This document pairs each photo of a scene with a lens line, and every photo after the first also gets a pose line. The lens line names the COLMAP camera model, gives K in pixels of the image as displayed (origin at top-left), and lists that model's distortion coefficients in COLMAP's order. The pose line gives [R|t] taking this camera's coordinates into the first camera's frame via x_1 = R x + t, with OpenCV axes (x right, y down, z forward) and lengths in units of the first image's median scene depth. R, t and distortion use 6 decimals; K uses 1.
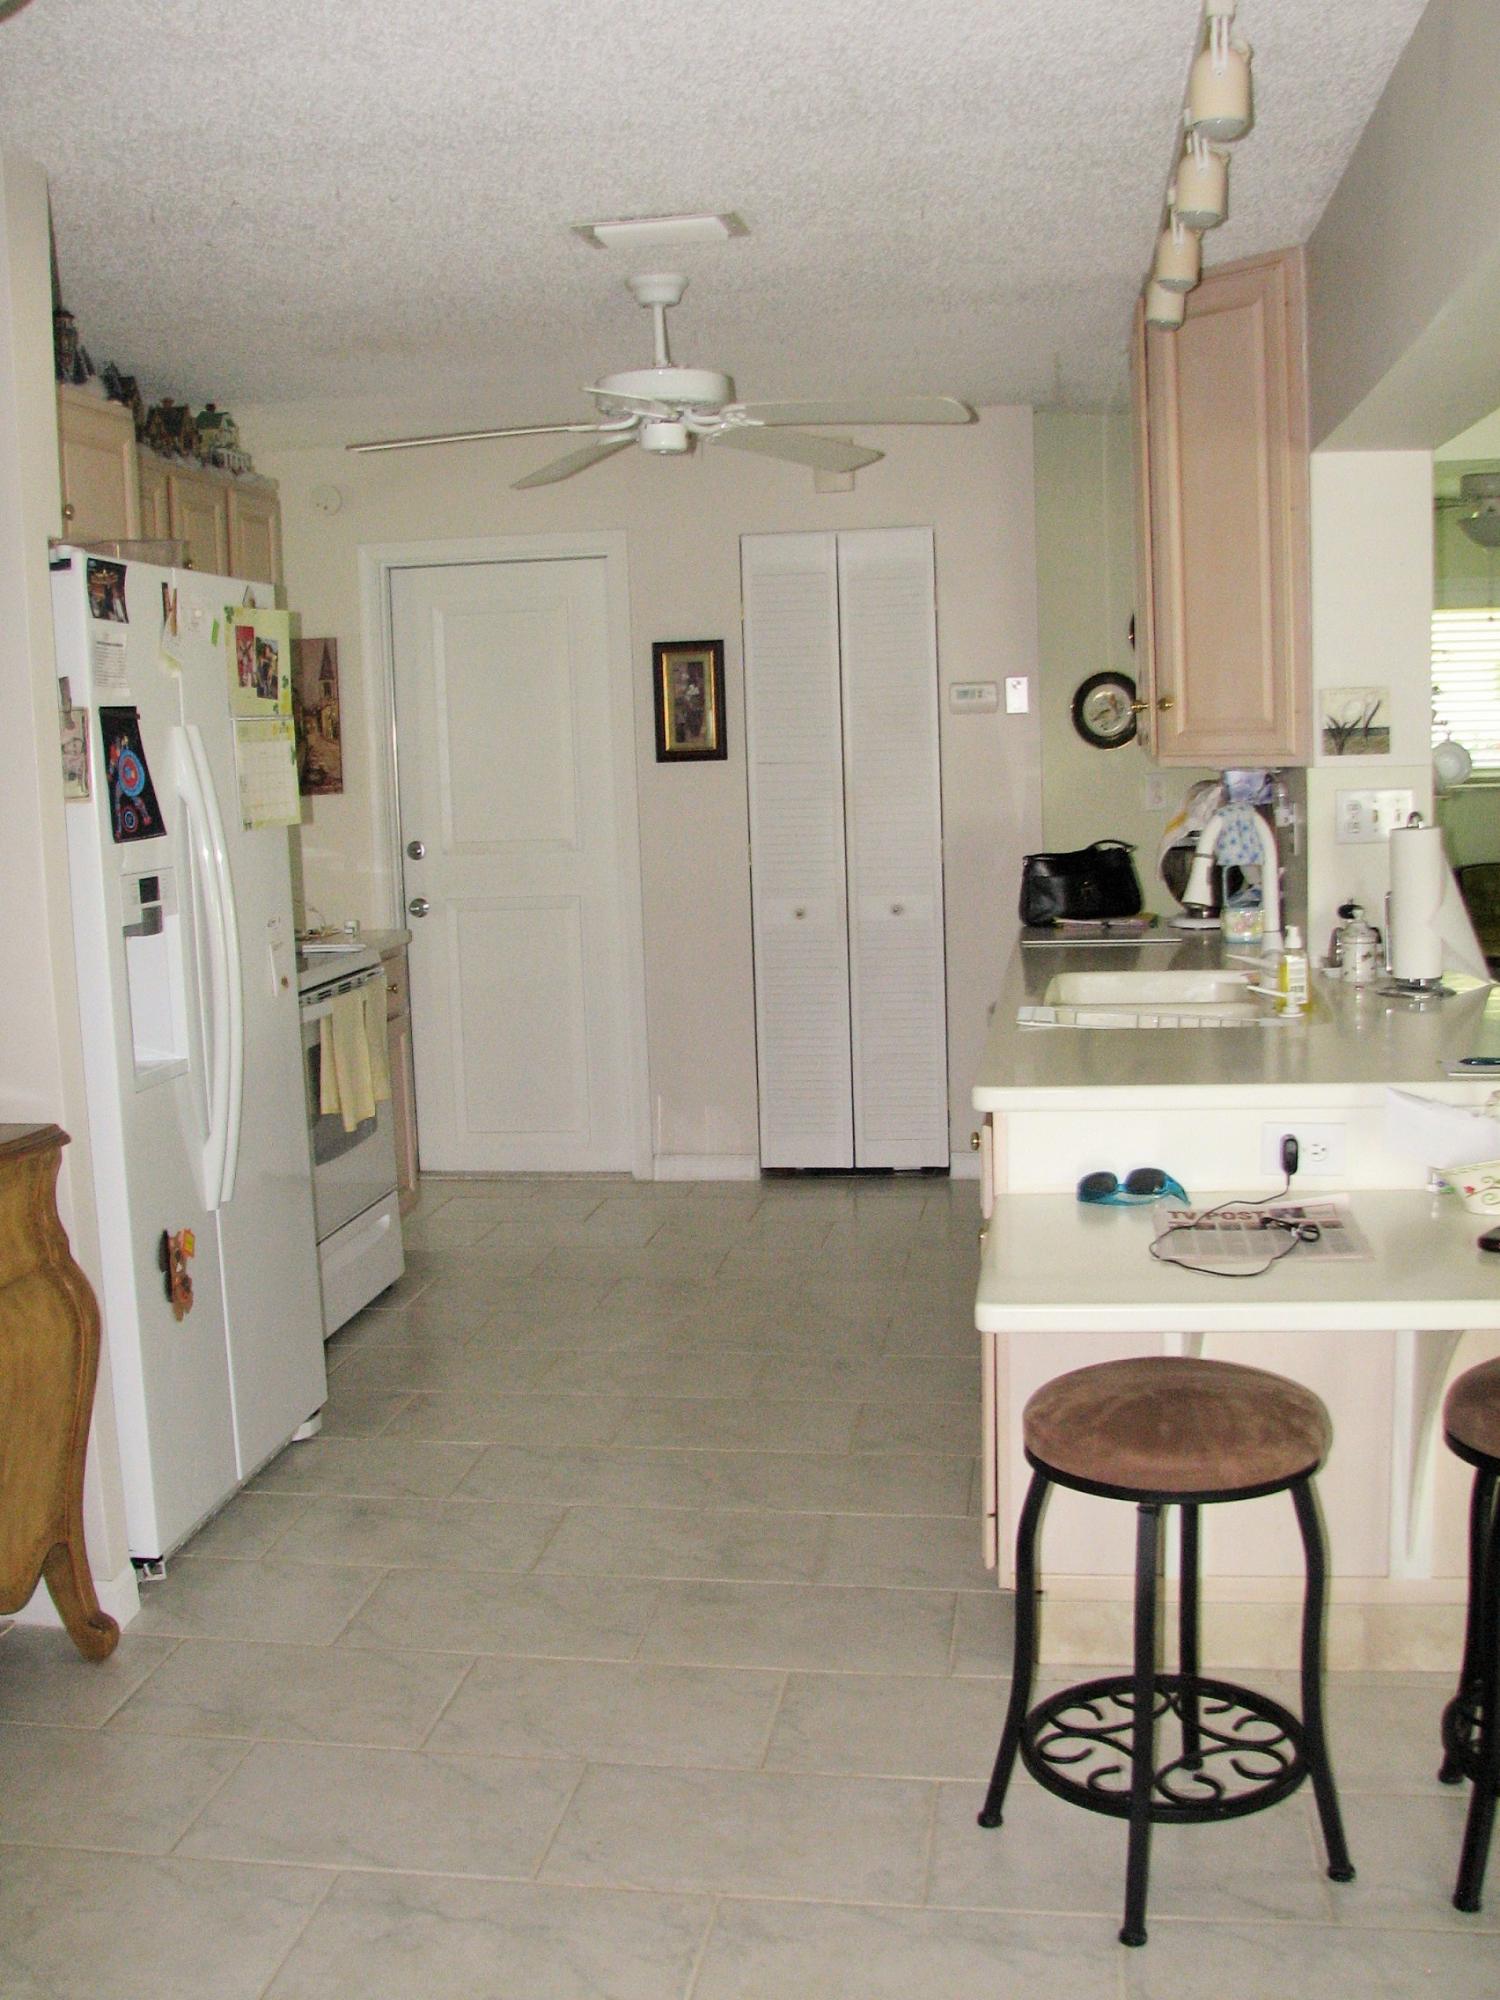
lens RADIAL K [[2151.7, 0, 751.4], [0, 2151.7, 991.8], [0, 0, 1]] dist [-0.141595, 0.000000]
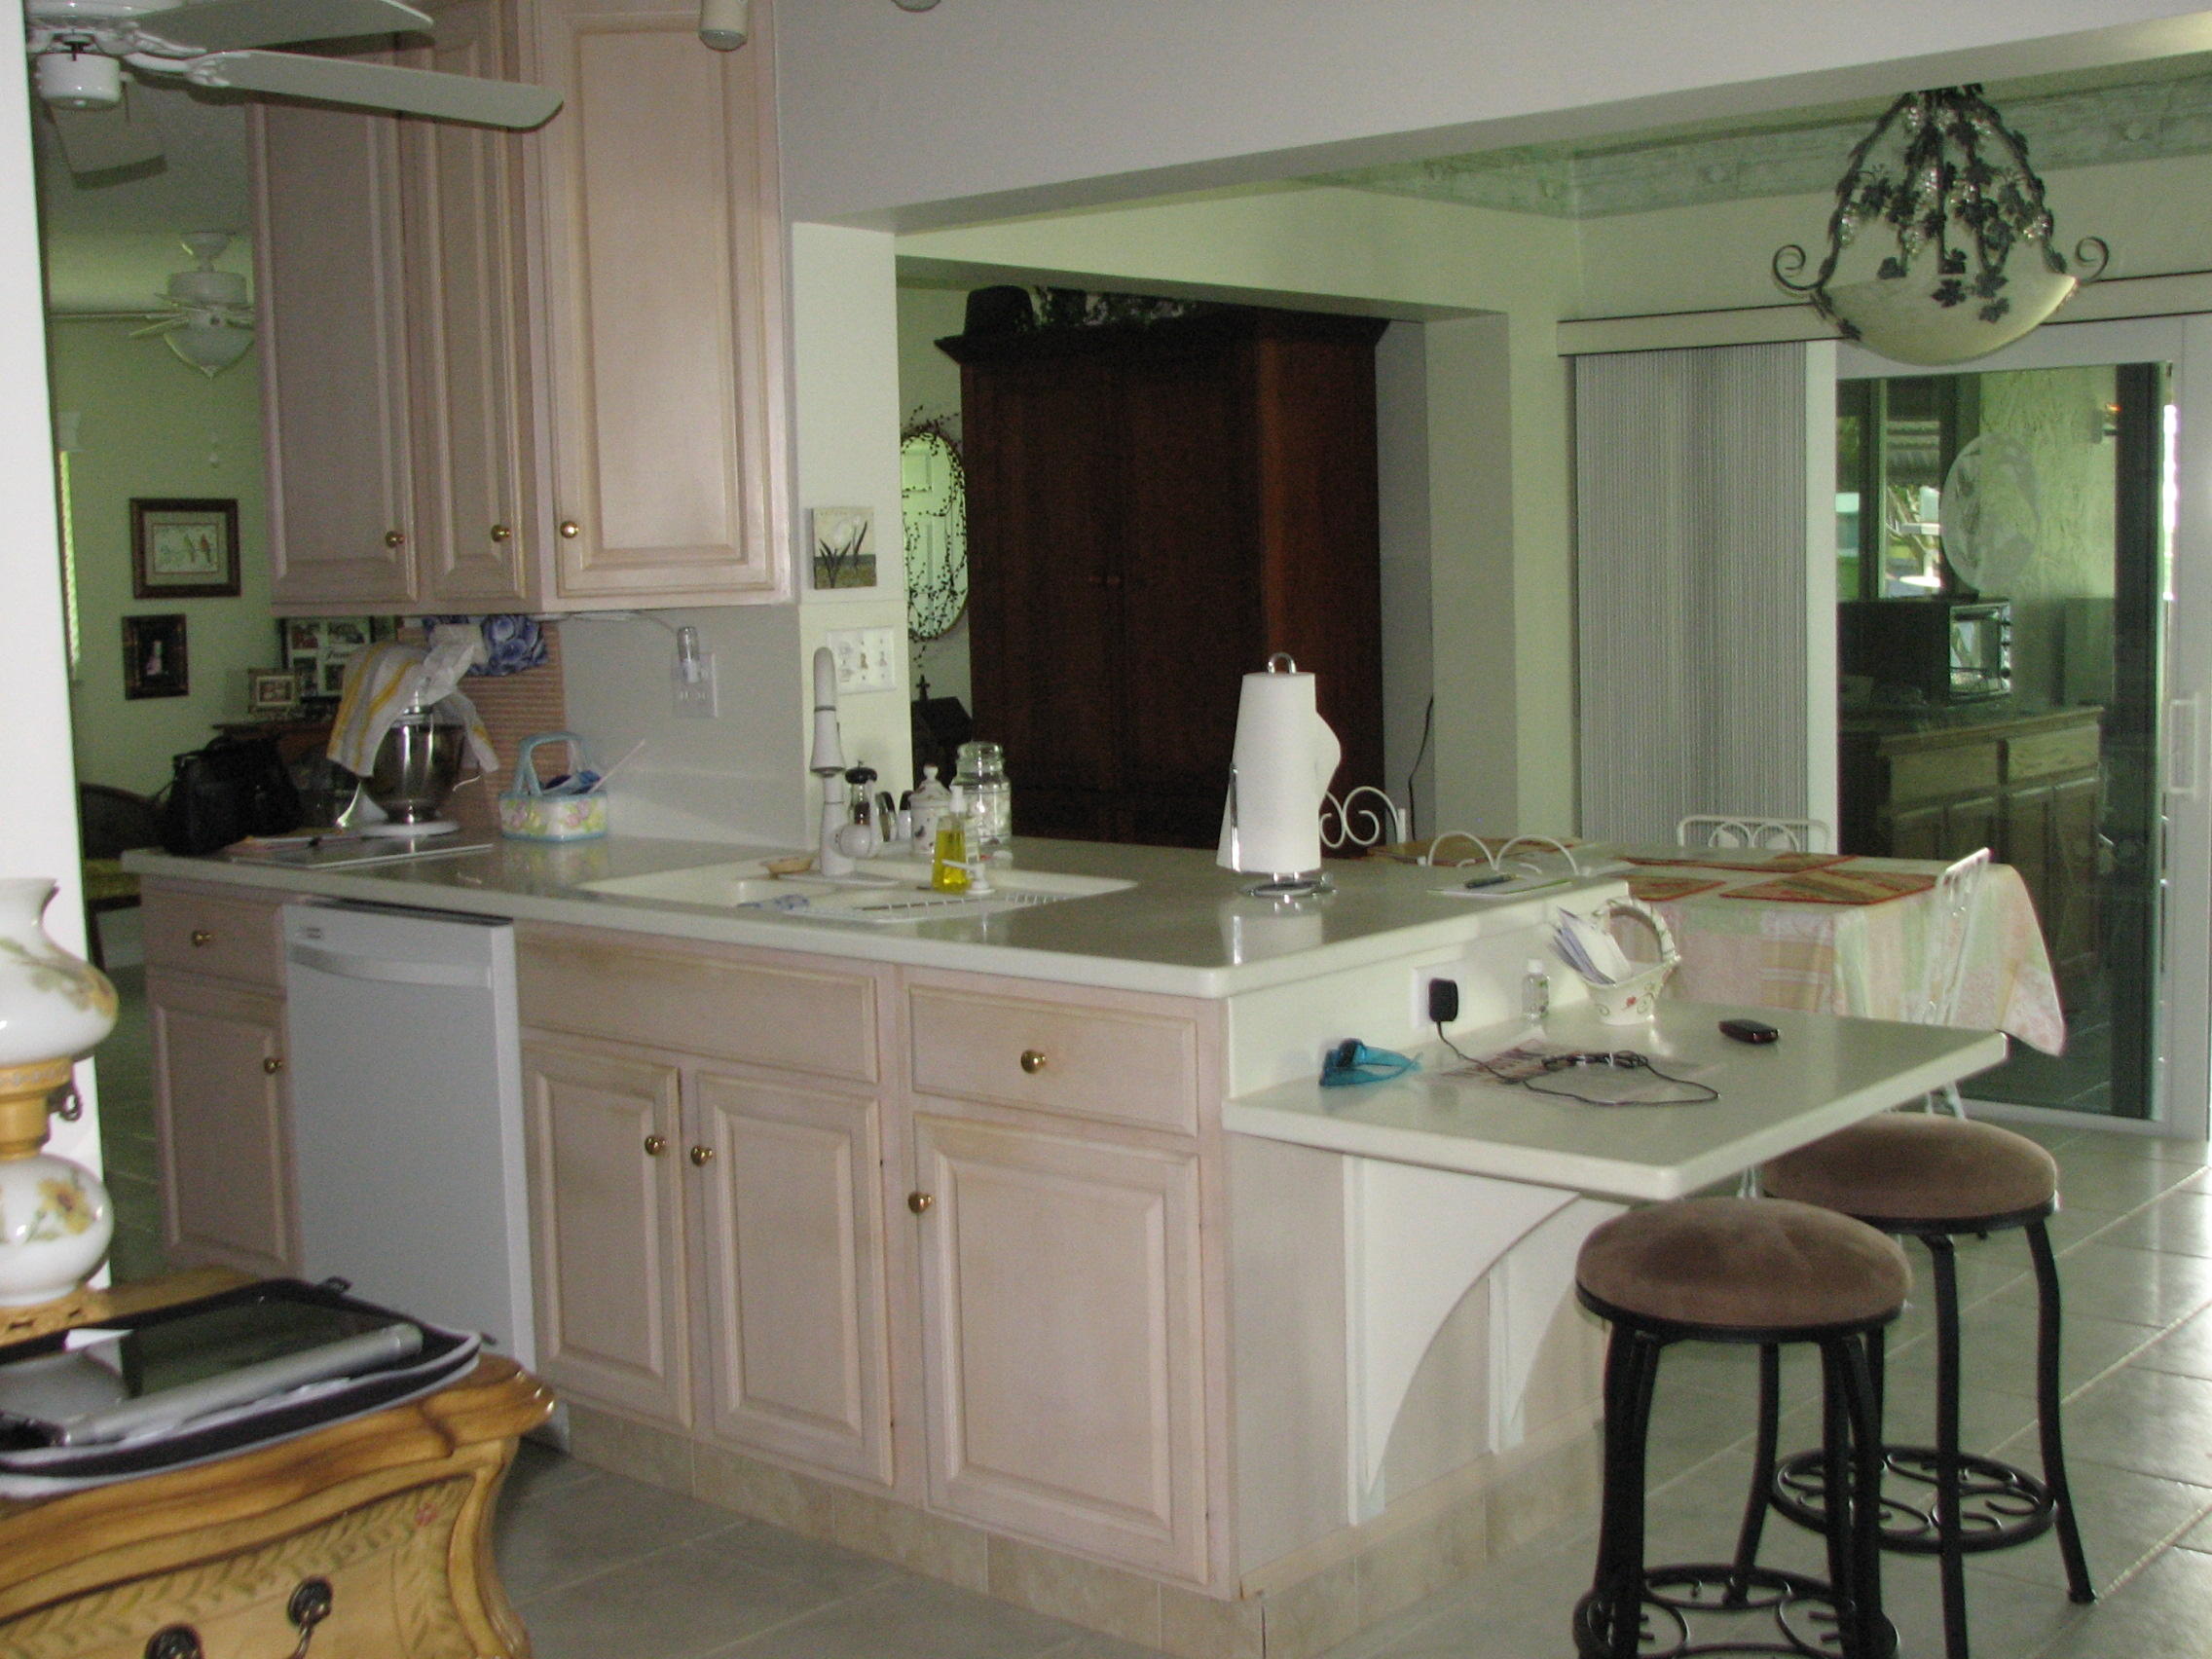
lens RADIAL K [[2705.7, 0, 1119.7], [0, 2705.7, 835.6], [0, 0, 1]] dist [-0.121285, 0.000000]
pose [[0.515558, -0.062824, 0.854549, -0.570003], [0.112580, 0.993629, 0.005129, -0.008496], [-0.849427, 0.093561, 0.519346, 0.368063]]
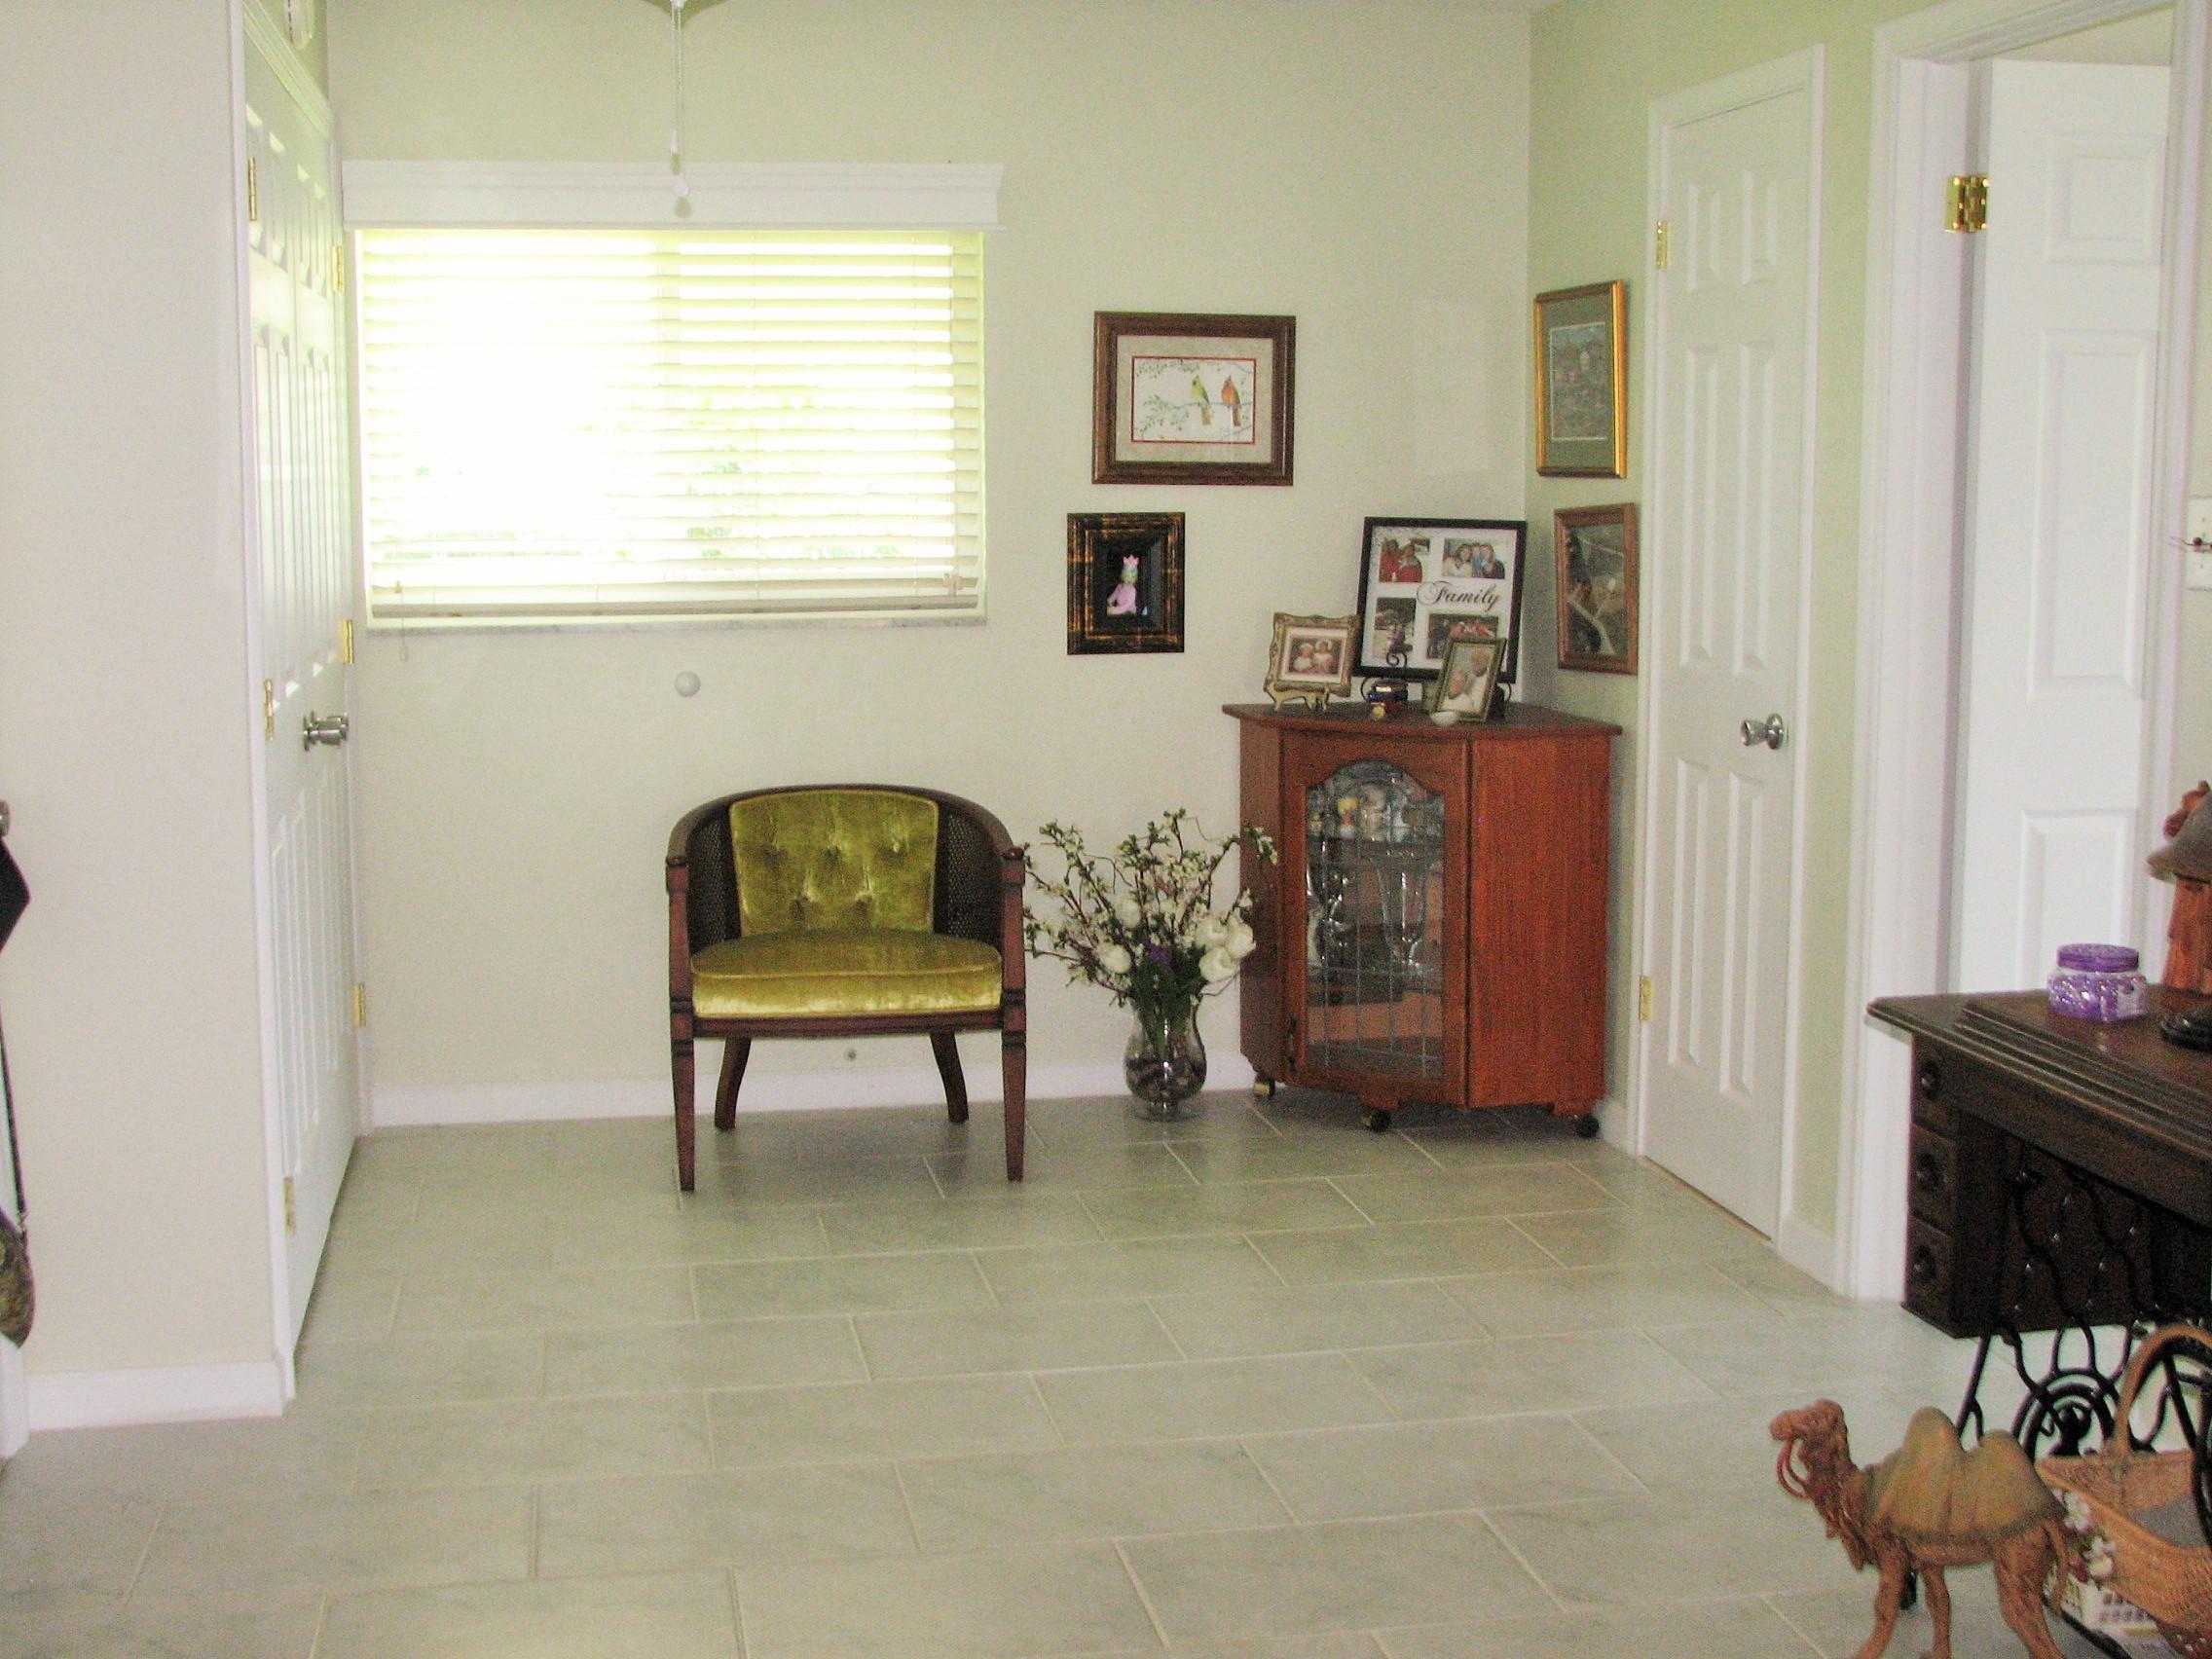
lens RADIAL K [[2705.7, 0, 1107.7], [0, 2705.7, 830.7], [0, 0, 1]] dist [-0.121285, 0.000000]
pose [[0.938239, -0.010359, 0.345832, 0.473852], [0.009533, 0.999946, 0.004089, -0.122914], [-0.345856, -0.000540, 0.938288, 0.964640]]
